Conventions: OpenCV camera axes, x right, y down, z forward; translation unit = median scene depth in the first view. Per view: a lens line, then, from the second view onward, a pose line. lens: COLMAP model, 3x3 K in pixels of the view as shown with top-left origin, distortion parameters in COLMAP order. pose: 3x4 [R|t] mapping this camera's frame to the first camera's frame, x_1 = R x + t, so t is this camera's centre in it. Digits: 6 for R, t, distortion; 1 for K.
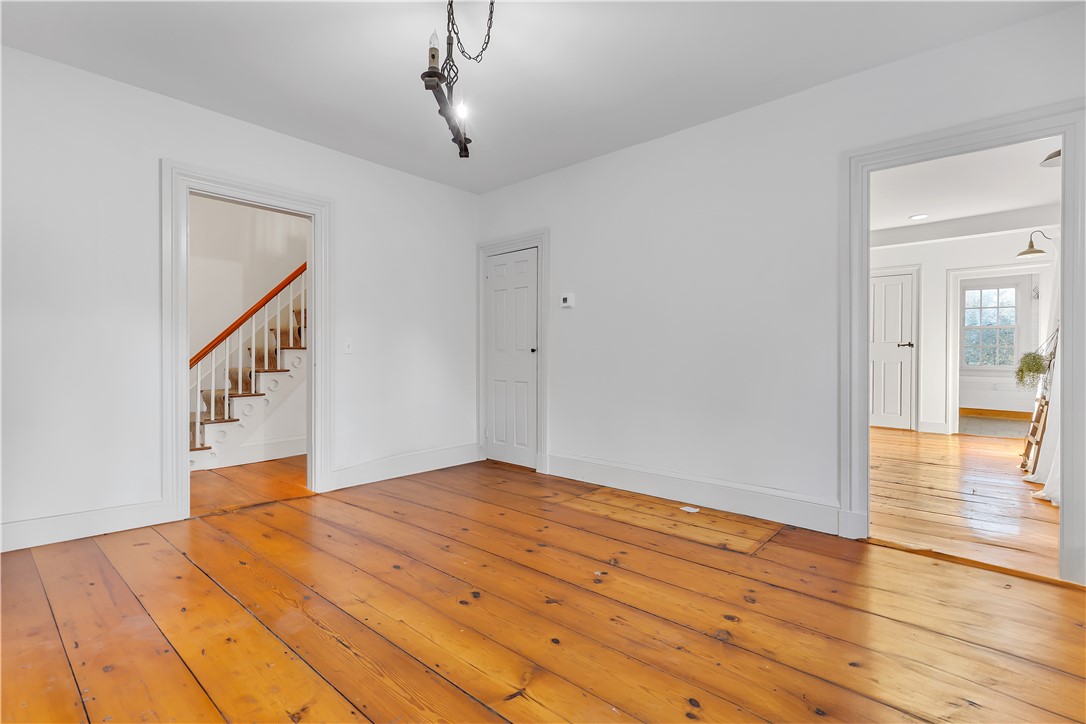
lens RADIAL K [[506.3, 0, 542.2], [0, 506.3, 354.0], [0, 0, 1]] dist [0.002041, 0.000010]
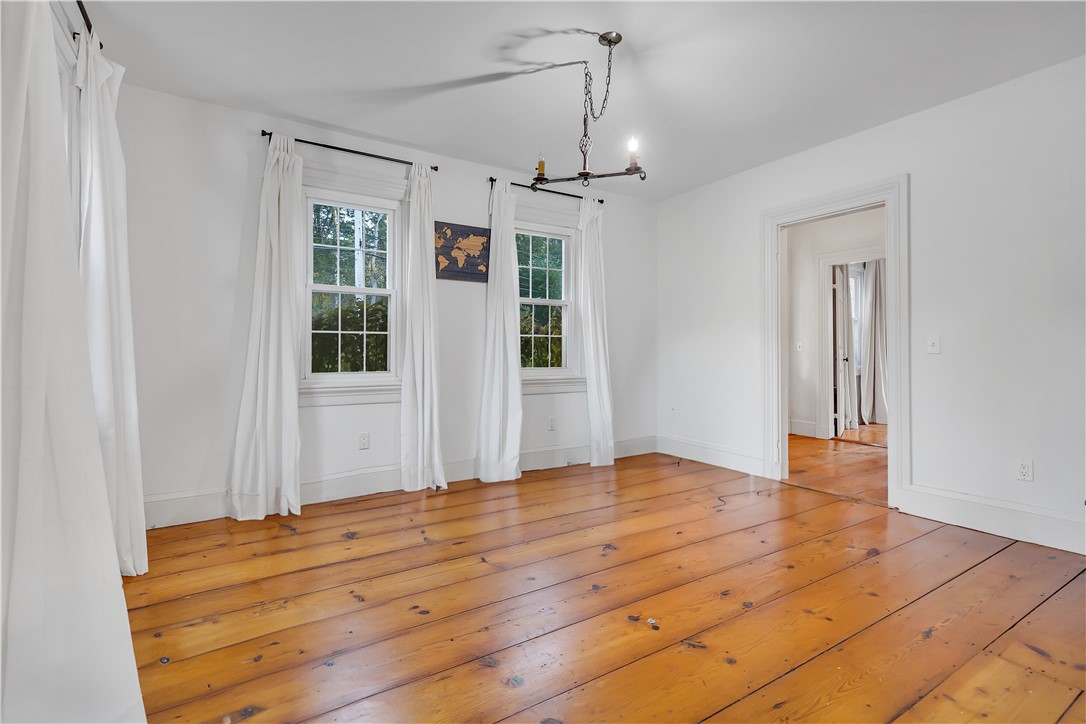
lens RADIAL K [[506.3, 0, 542.2], [0, 506.3, 354.0], [0, 0, 1]] dist [0.002041, 0.000010]
pose [[-0.291534, -0.001496, -0.956559, 0.889918], [-0.000898, 0.999999, -0.001290, 0.000925], [0.956560, 0.000483, -0.291535, 1.002590]]
